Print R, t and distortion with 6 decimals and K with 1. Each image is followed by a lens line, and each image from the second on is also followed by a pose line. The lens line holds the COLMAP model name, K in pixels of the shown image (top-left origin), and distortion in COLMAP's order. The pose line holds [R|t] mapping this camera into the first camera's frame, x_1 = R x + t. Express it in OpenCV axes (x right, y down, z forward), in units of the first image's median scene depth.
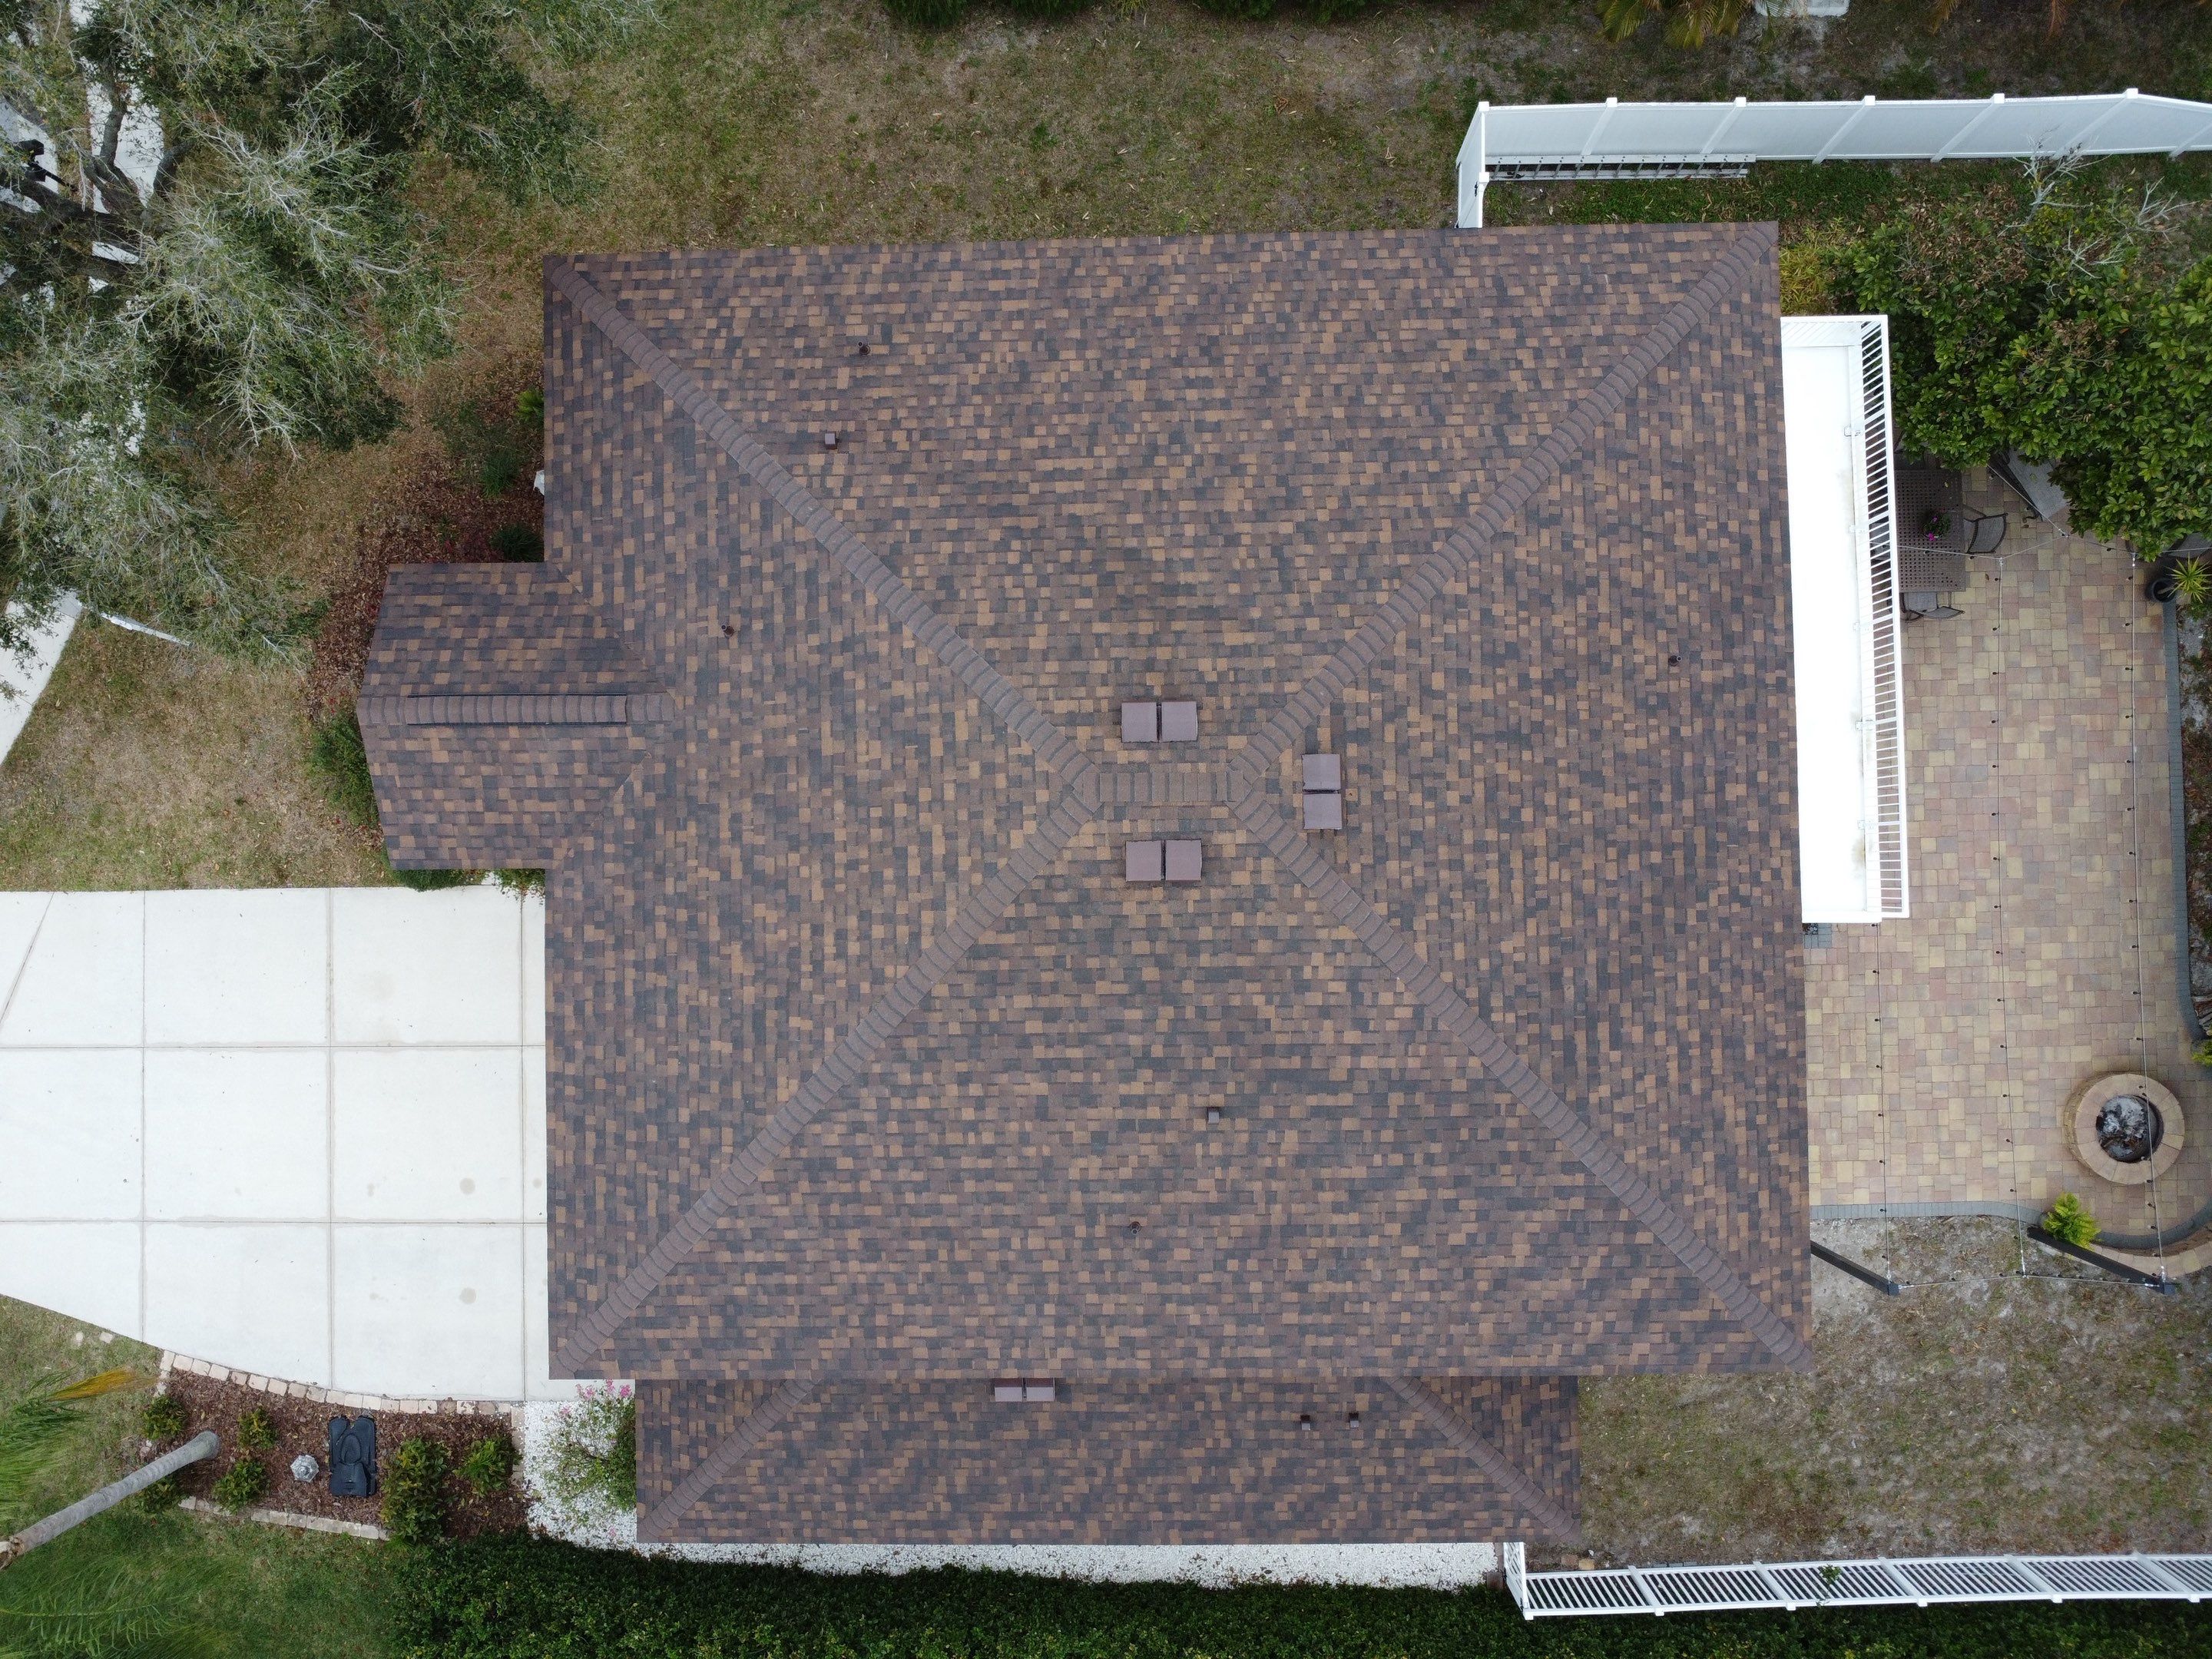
lens RADIAL K [[1610.3, 0, 1093.1], [0, 1610.3, 819.1], [0, 0, 1]] dist [-0.032701, 0.000320]
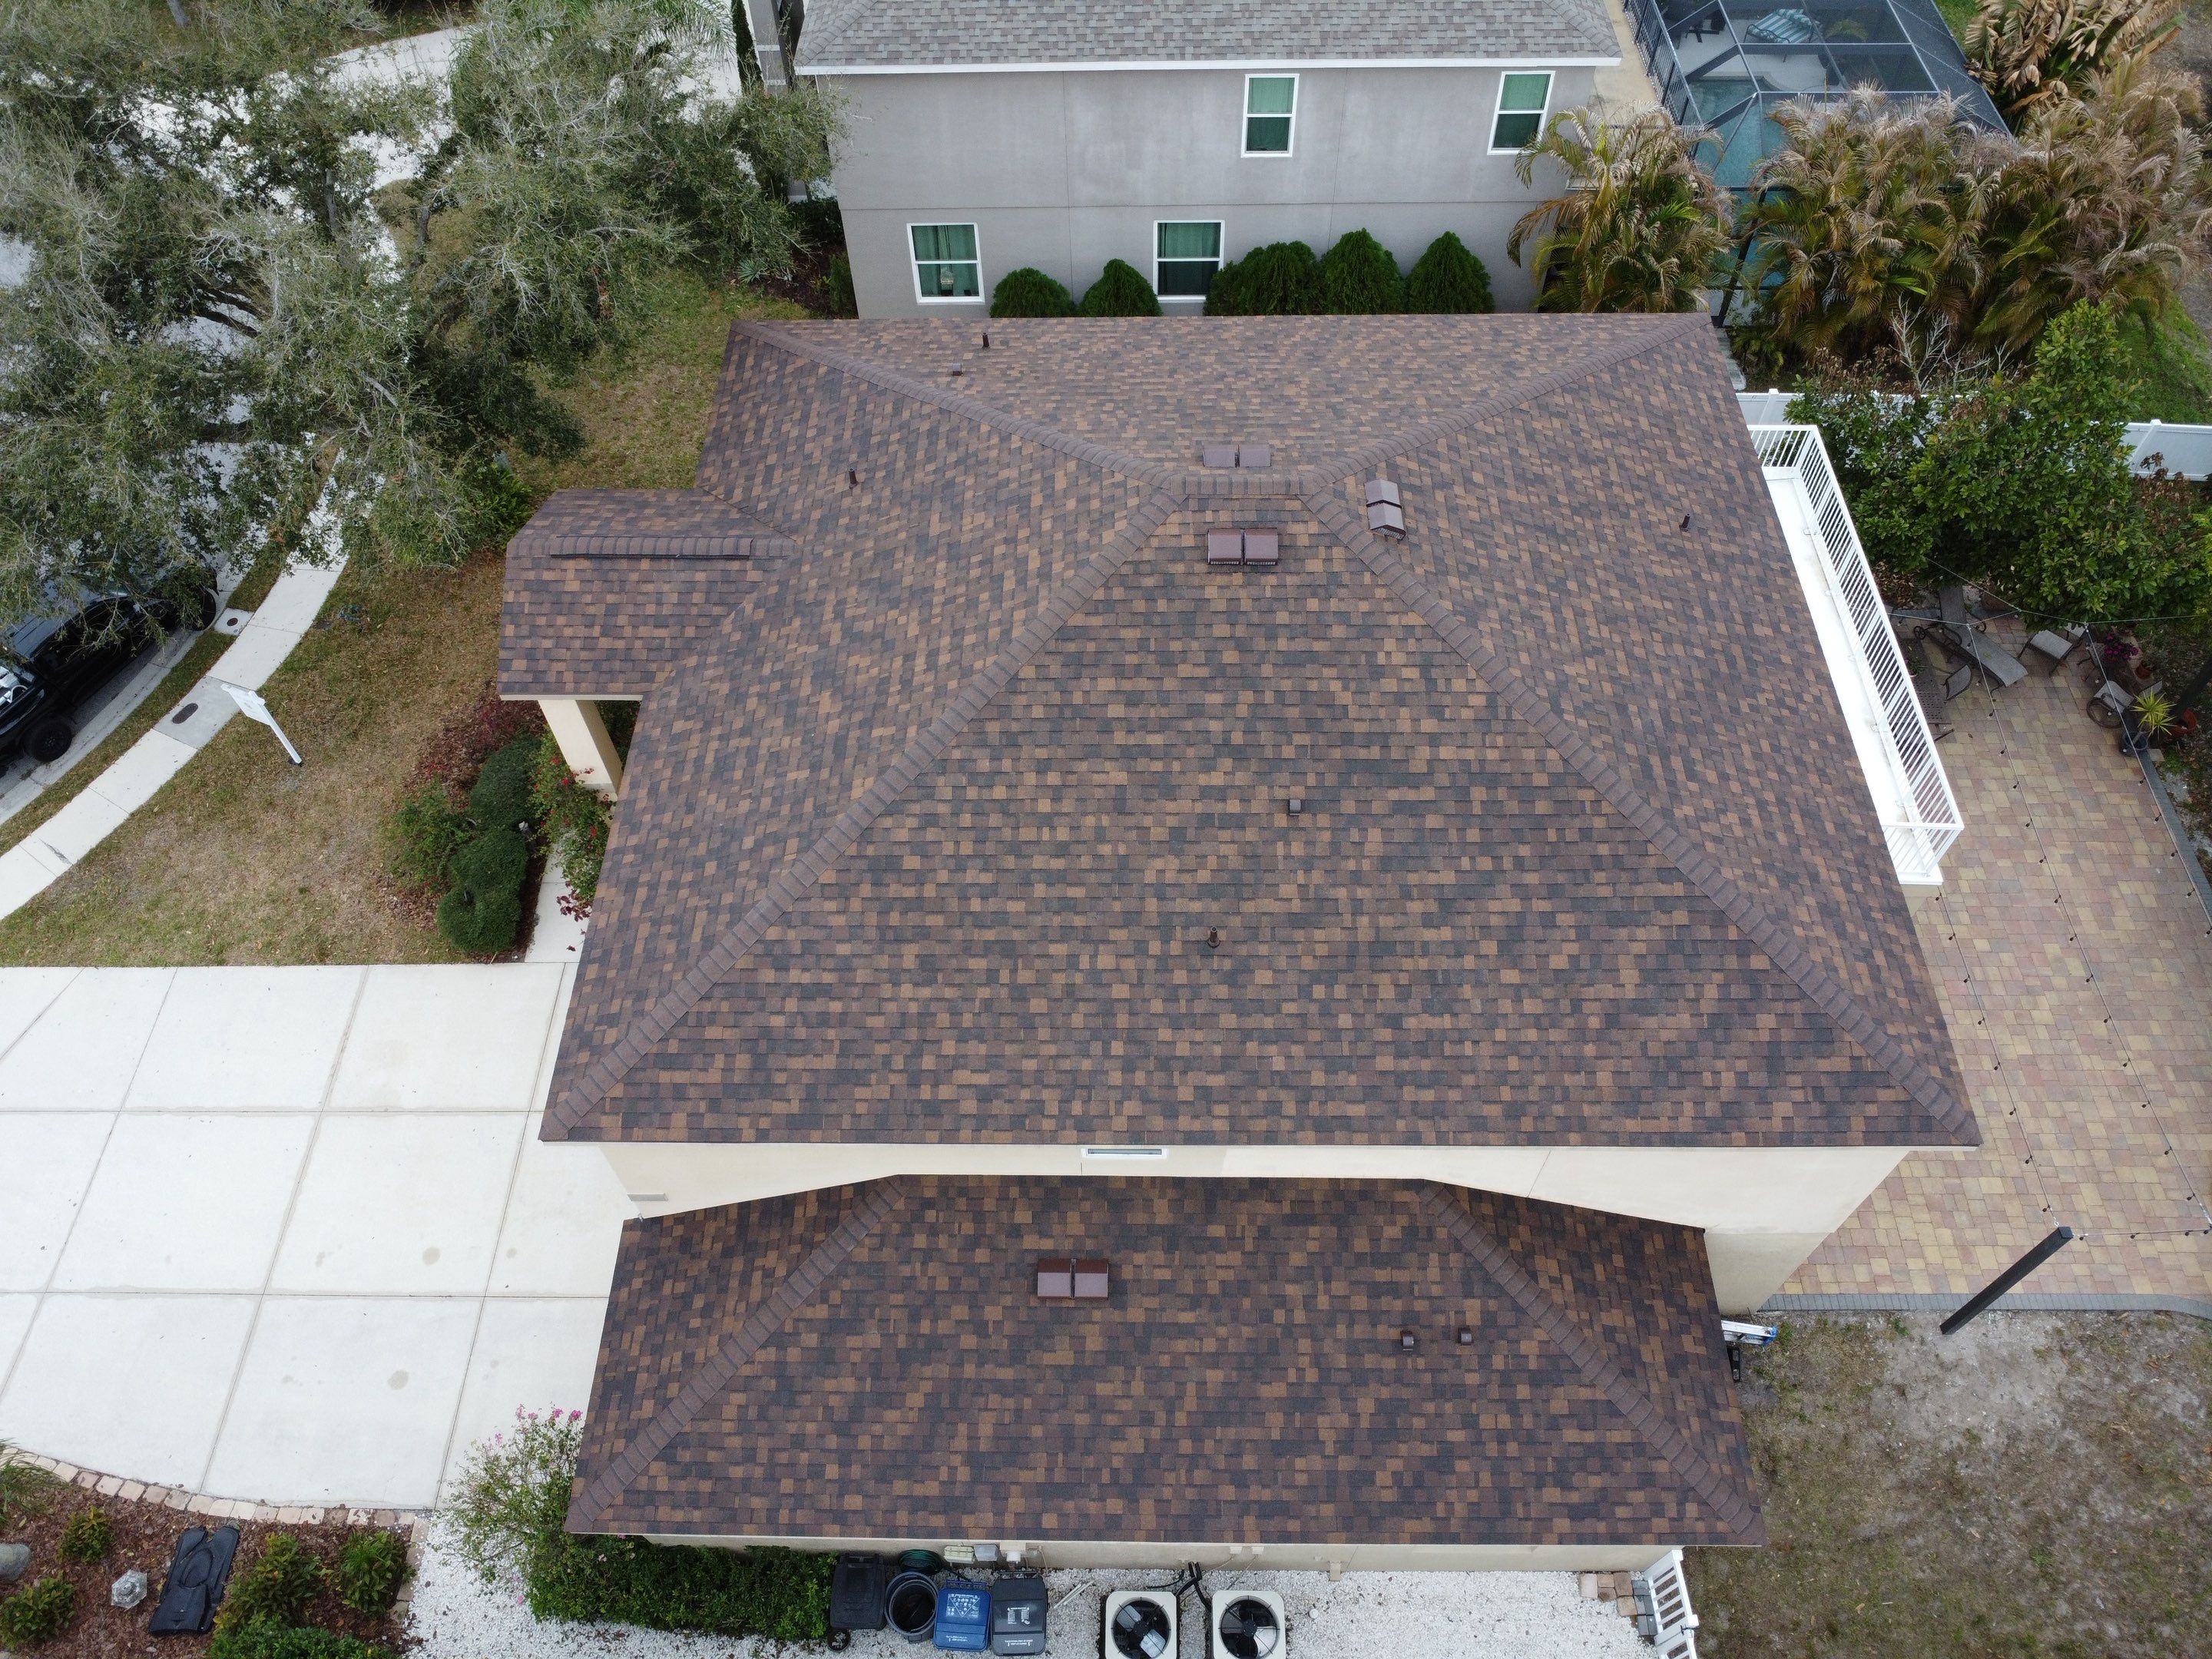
lens RADIAL K [[1610.3, 0, 1093.4], [0, 1610.3, 817.4], [0, 0, 1]] dist [-0.032701, 0.000320]
pose [[0.999357, 0.034883, -0.008287, -0.037666], [-0.033557, 0.828608, -0.558822, 0.705452], [-0.012627, 0.558741, 0.829246, 0.178775]]
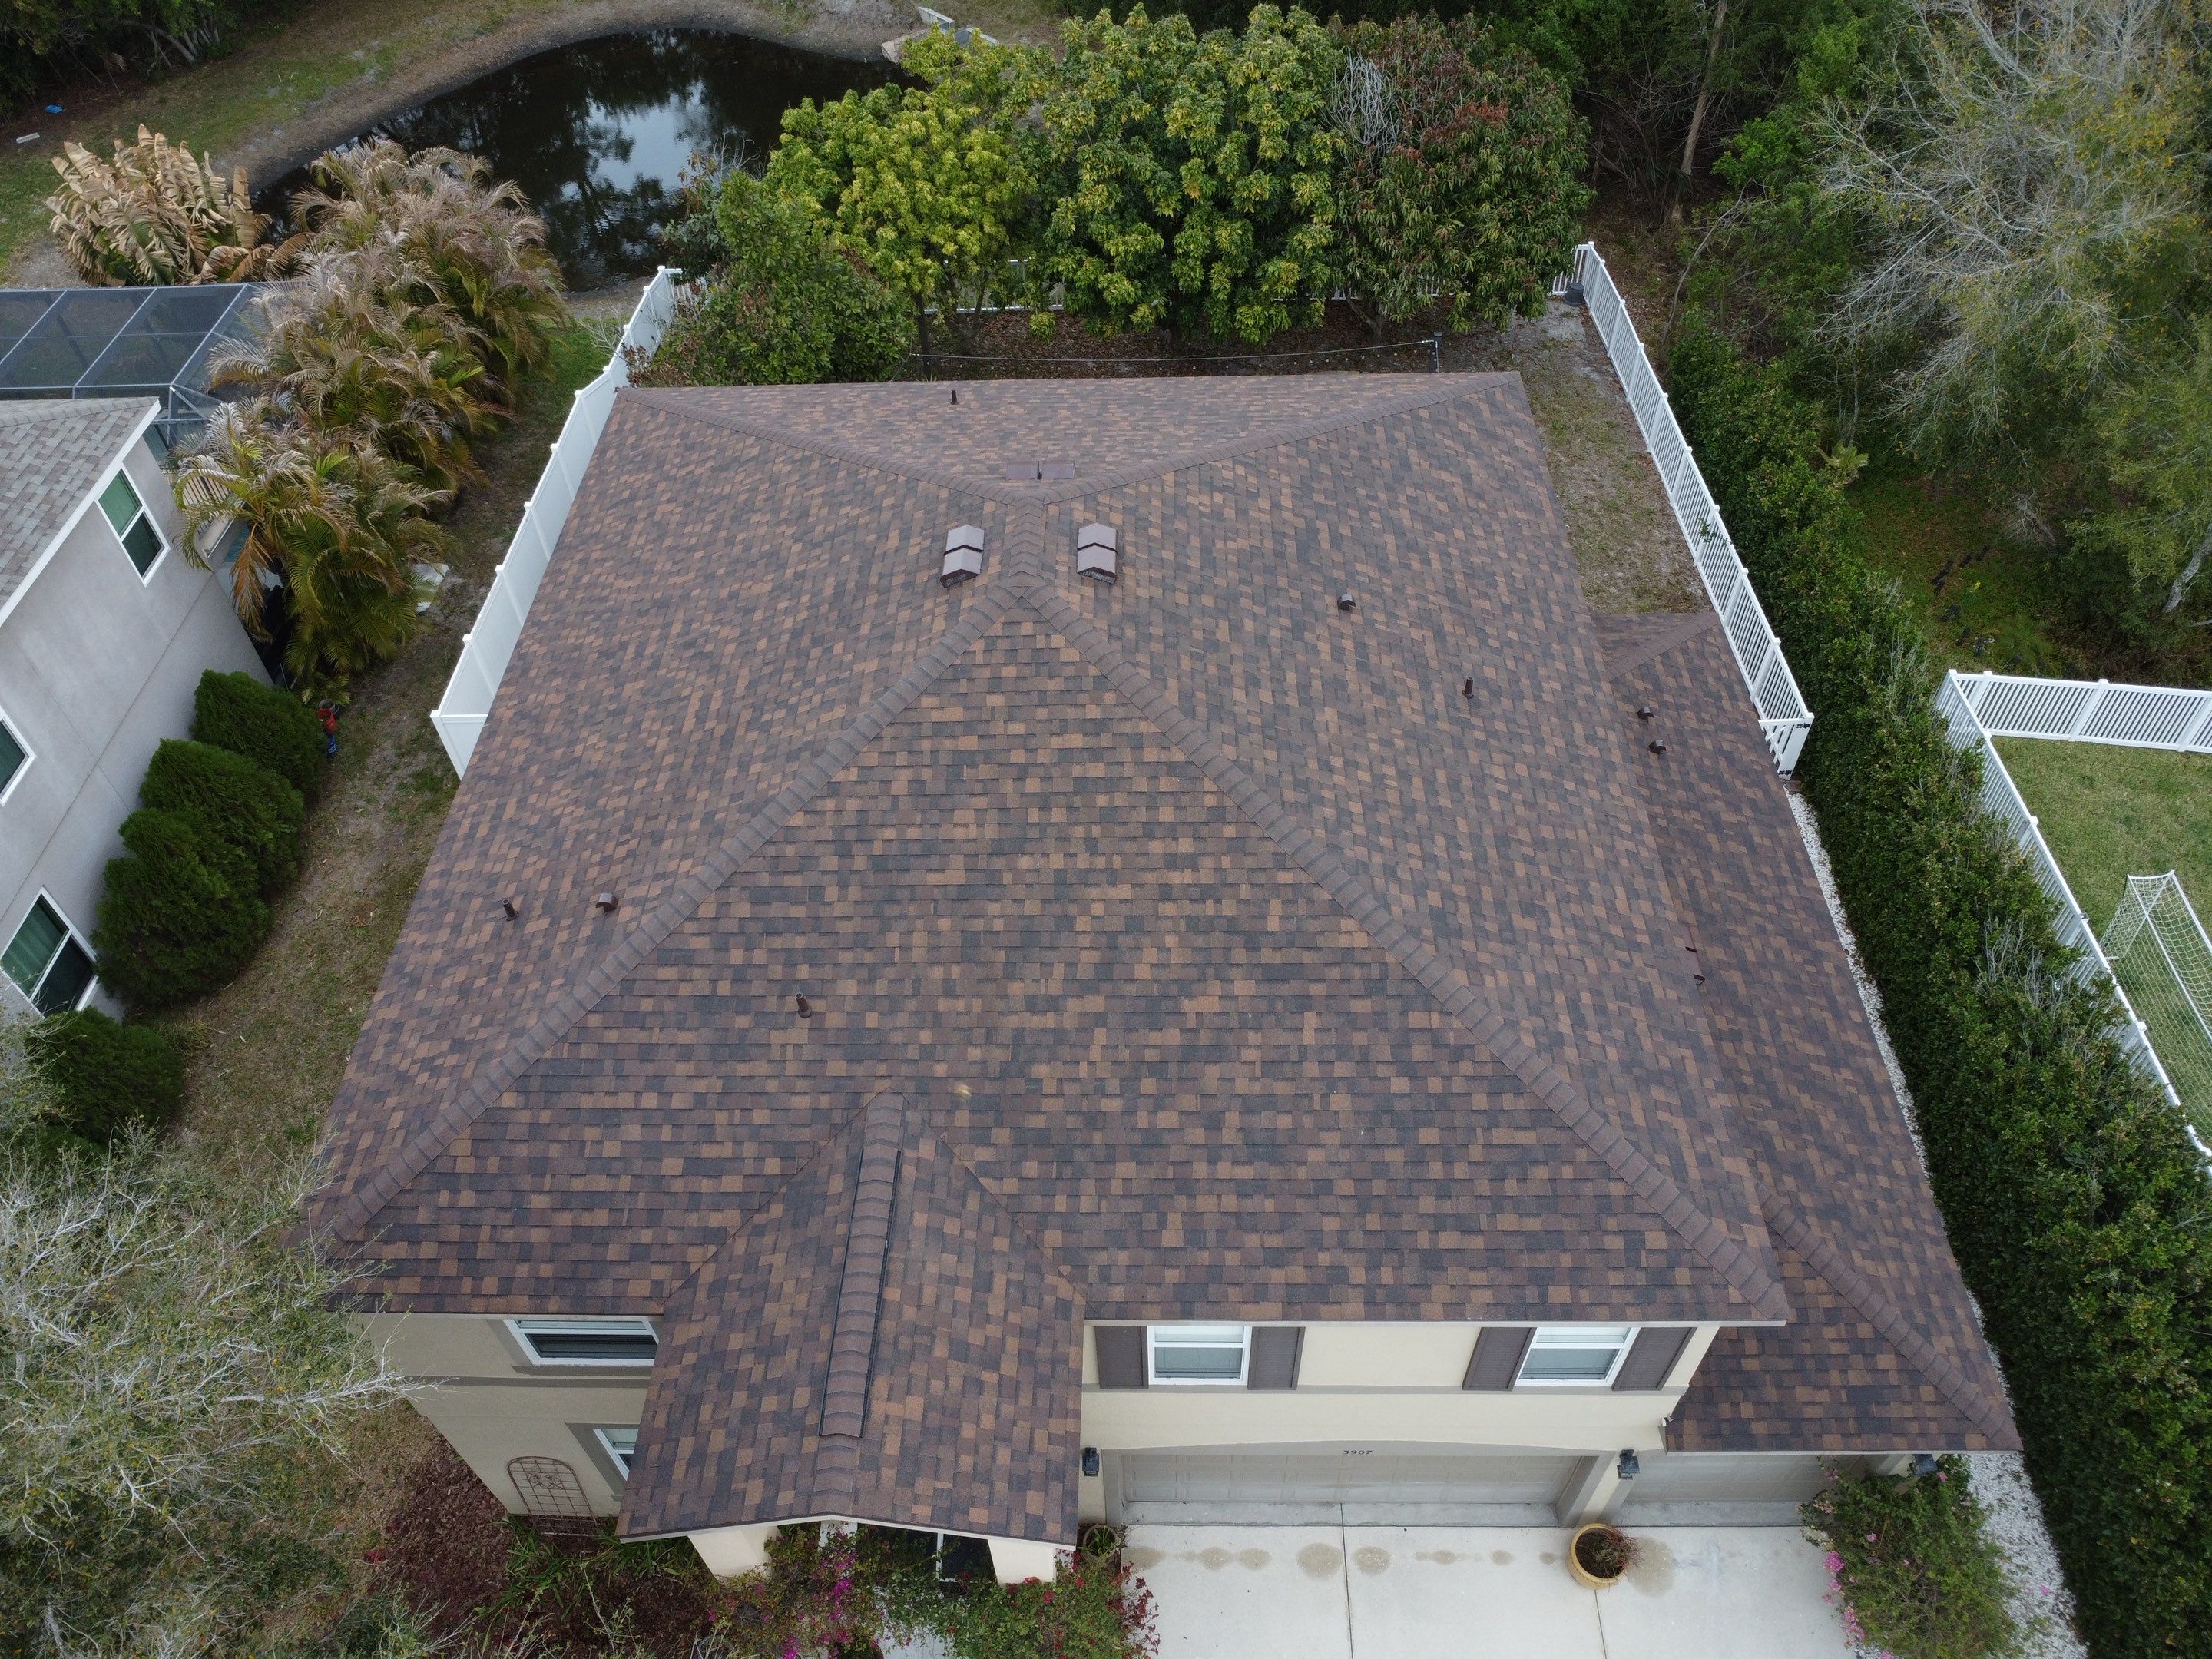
lens RADIAL K [[1610.3, 0, 1096.2], [0, 1610.3, 816.0], [0, 0, 1]] dist [-0.032701, 0.000320]
pose [[0.038139, -0.708508, 0.704672, -0.722185], [0.999272, 0.027291, -0.026644, 0.051368], [-0.000354, 0.705175, 0.709033, 0.340215]]
